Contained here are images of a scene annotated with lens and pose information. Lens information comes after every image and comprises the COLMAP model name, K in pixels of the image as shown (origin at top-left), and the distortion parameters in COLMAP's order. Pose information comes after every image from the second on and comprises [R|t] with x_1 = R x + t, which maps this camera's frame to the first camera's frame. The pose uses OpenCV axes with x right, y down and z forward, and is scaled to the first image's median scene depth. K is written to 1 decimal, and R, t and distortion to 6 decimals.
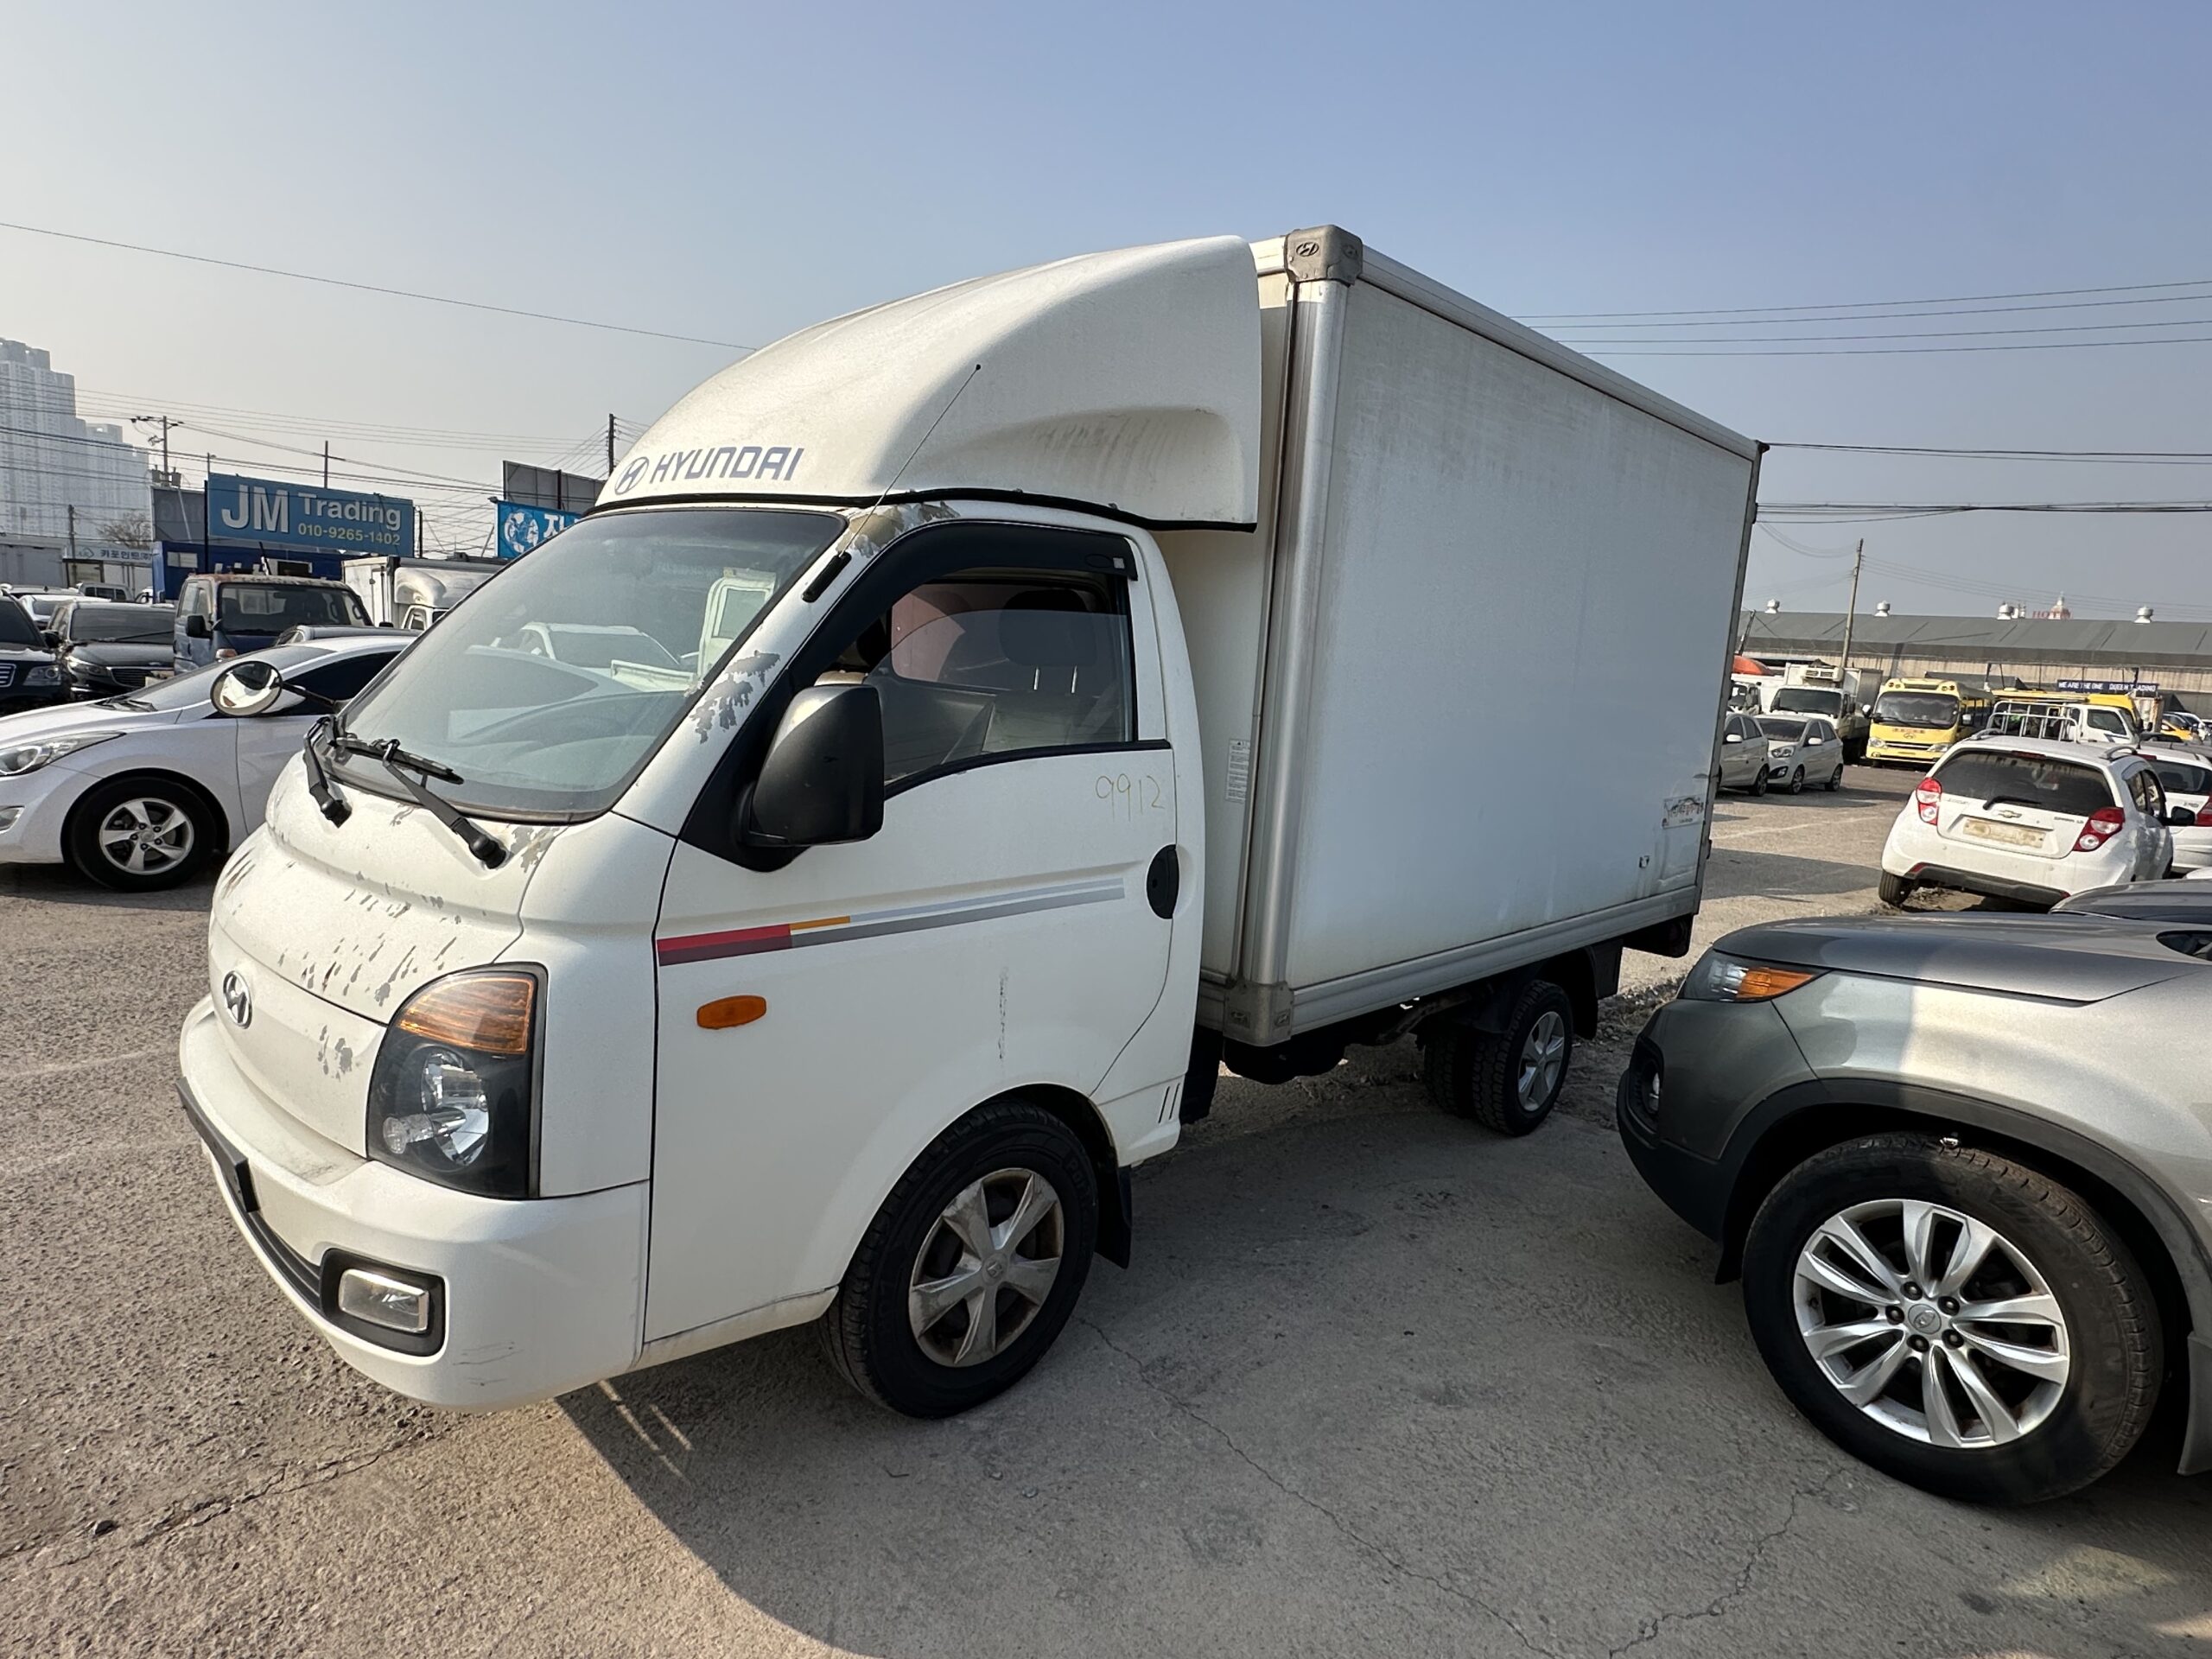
lens RADIAL K [[1266.2, 0, 1096.6], [0, 1266.2, 830.9], [0, 0, 1]] dist [-0.001943, 0.000252]
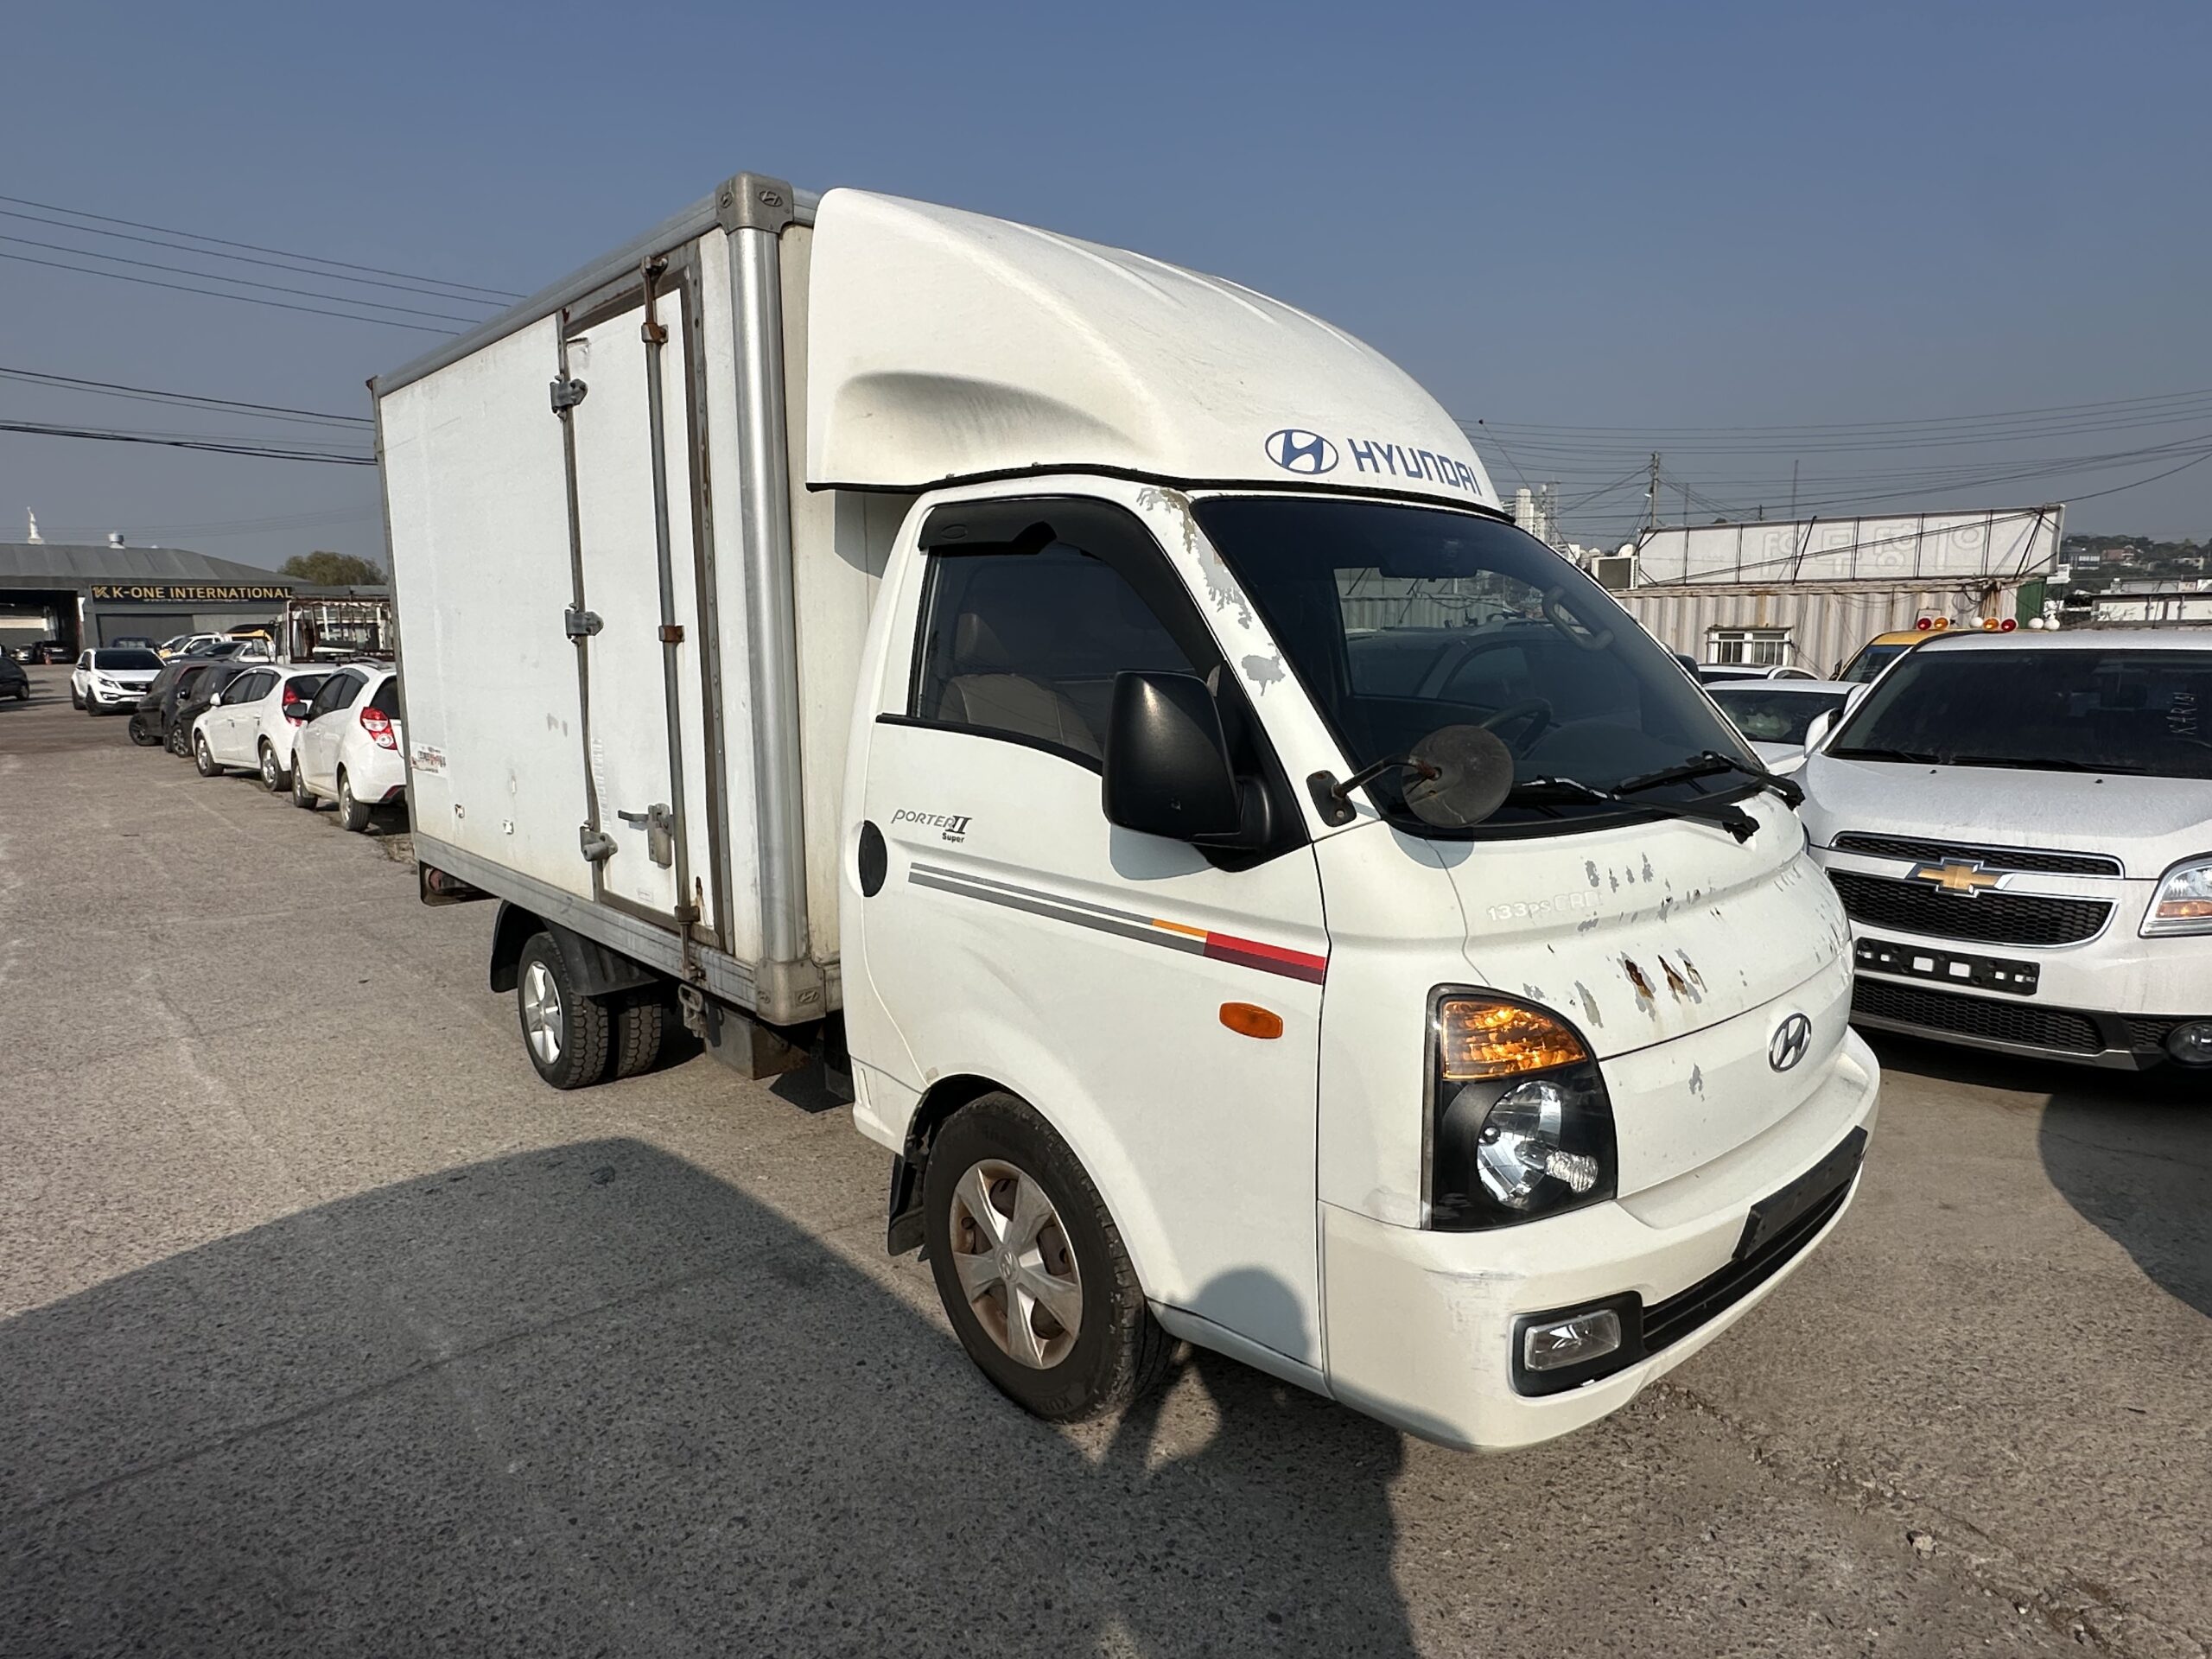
lens RADIAL K [[1266.2, 0, 1098.6], [0, 1266.2, 819.3], [0, 0, 1]] dist [-0.001943, 0.000252]
pose [[0.051602, -0.215643, 0.975108, -1.457055], [0.153583, 0.966507, 0.205613, -0.279700], [-0.986787, 0.139150, 0.082992, 1.283964]]
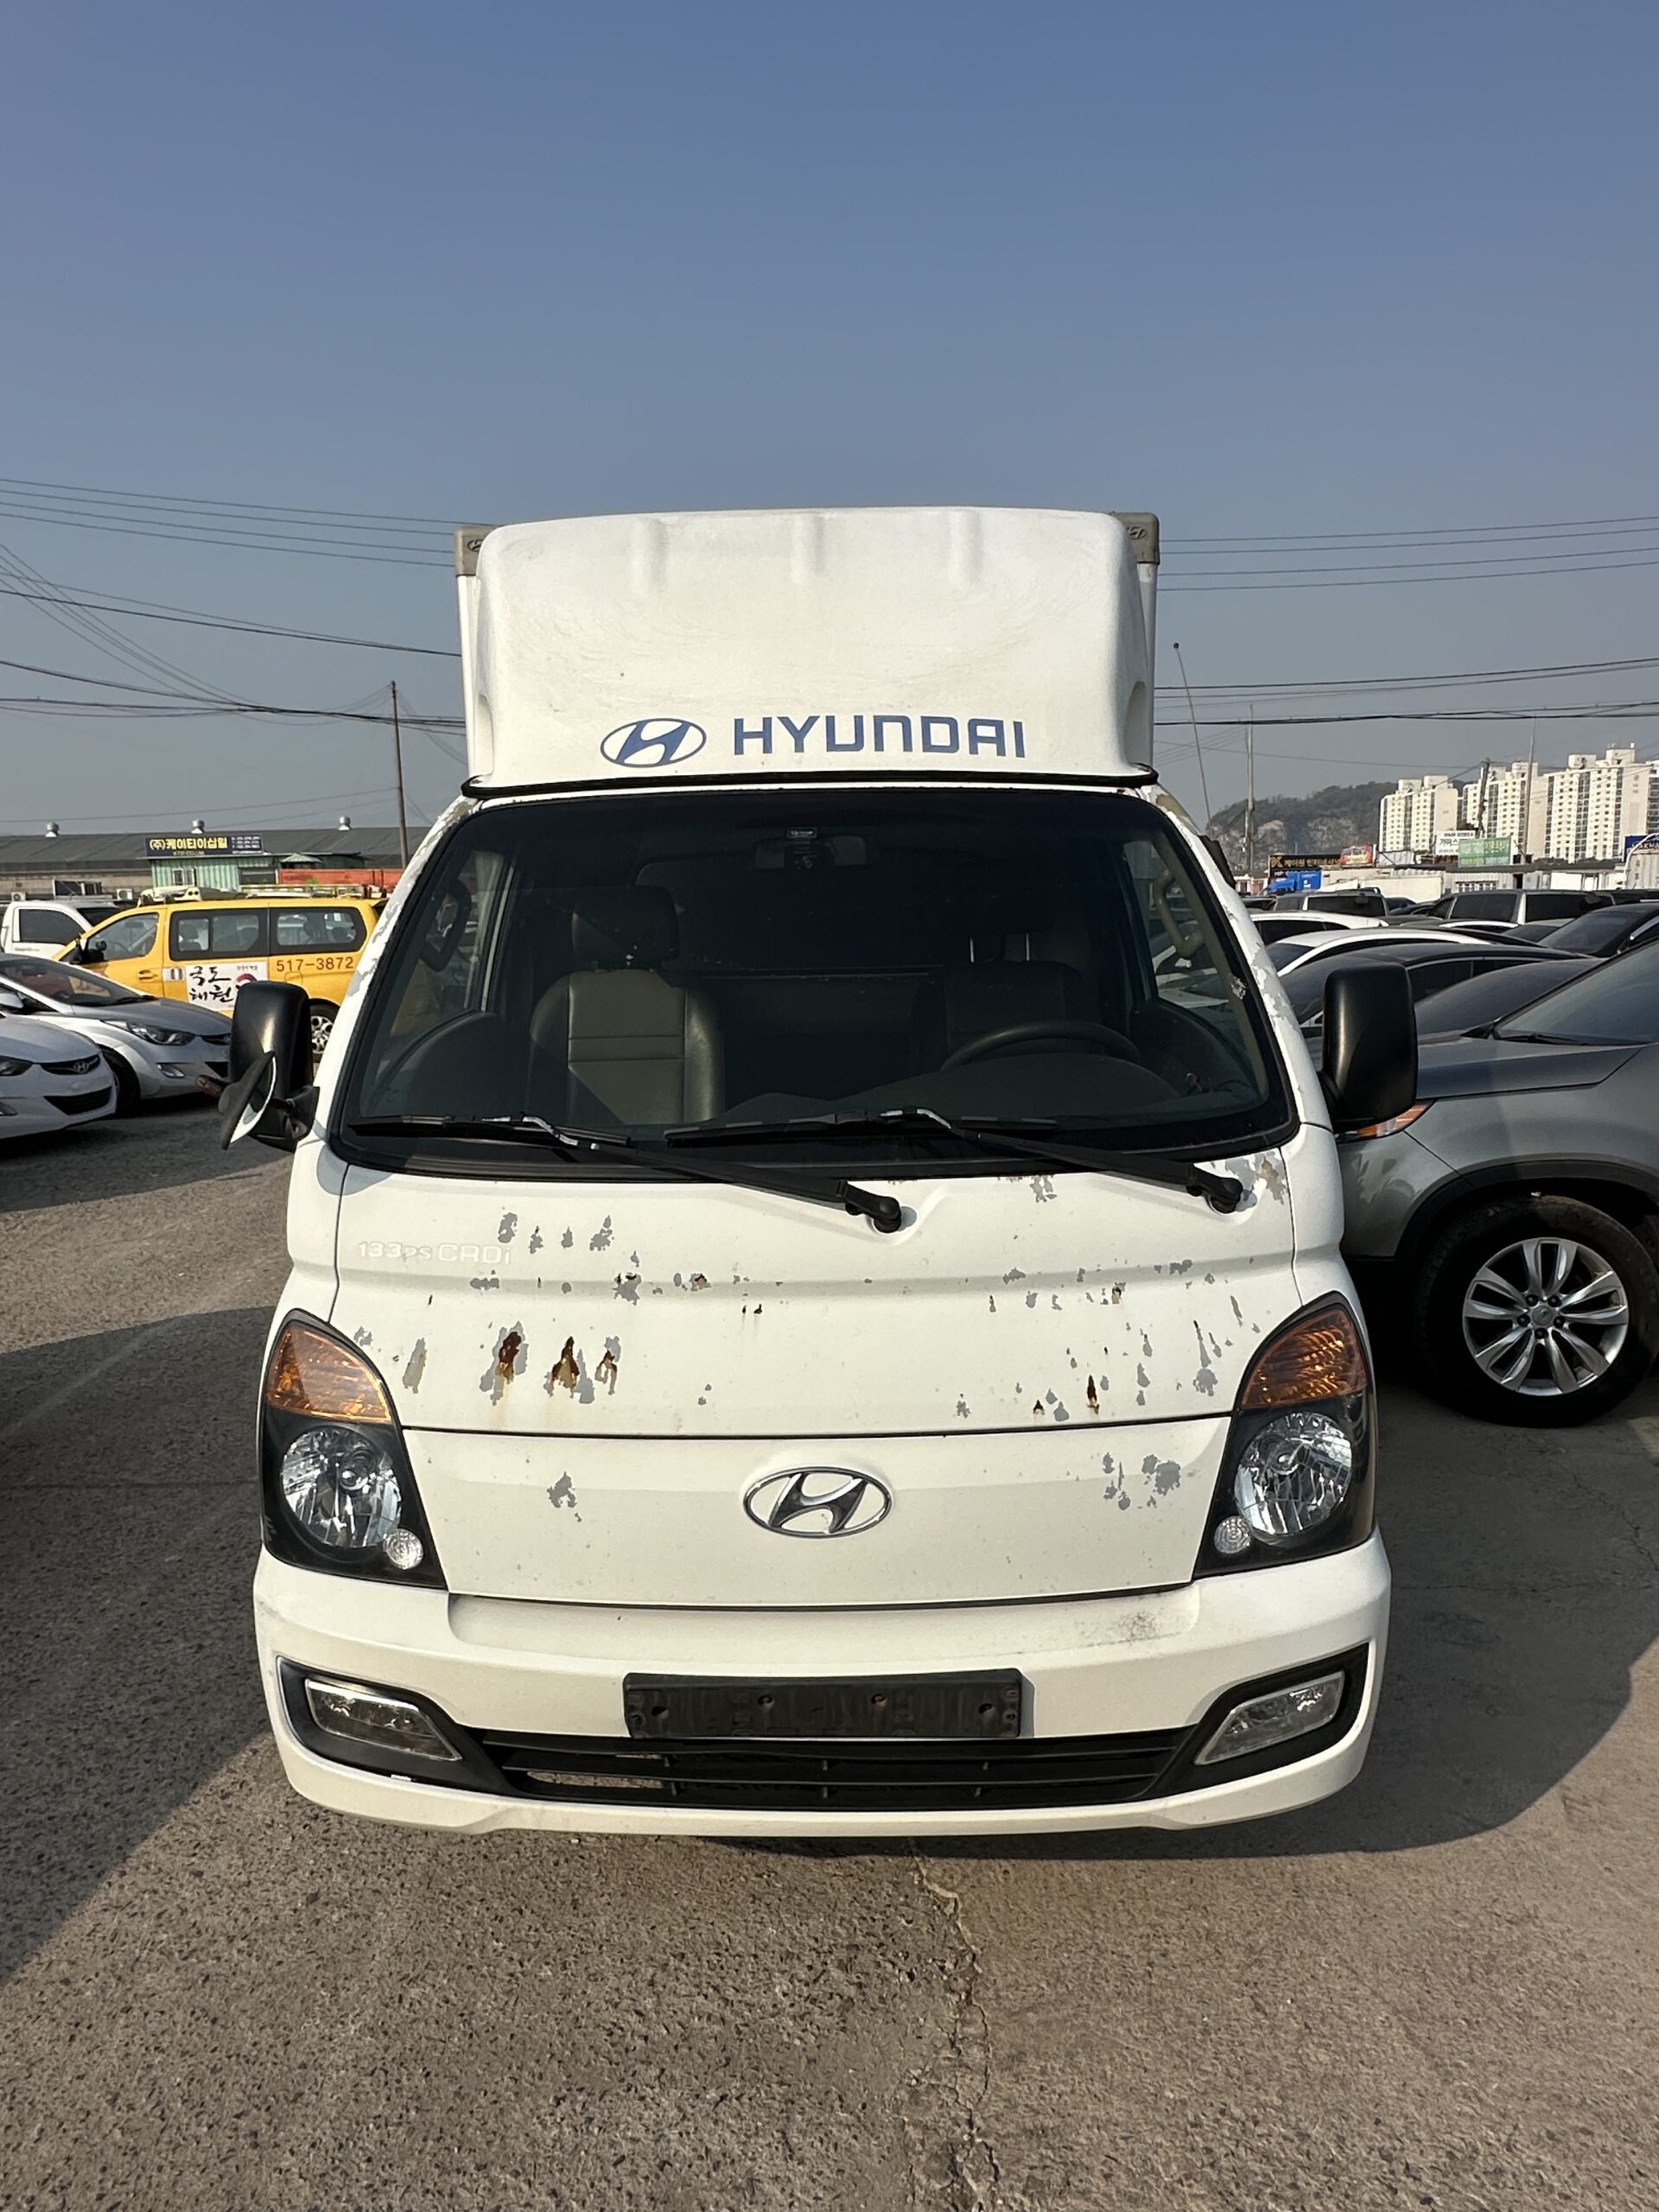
lens RADIAL K [[1401.8, 0, 824.9], [0, 1401.8, 1111.7], [0, 0, 1]] dist [0.000001, 0.000466]
pose [[0.715393, -0.180743, 0.674941, -1.060924], [0.167202, 0.982182, 0.085797, -0.136548], [-0.678422, 0.051473, 0.732867, 0.370639]]
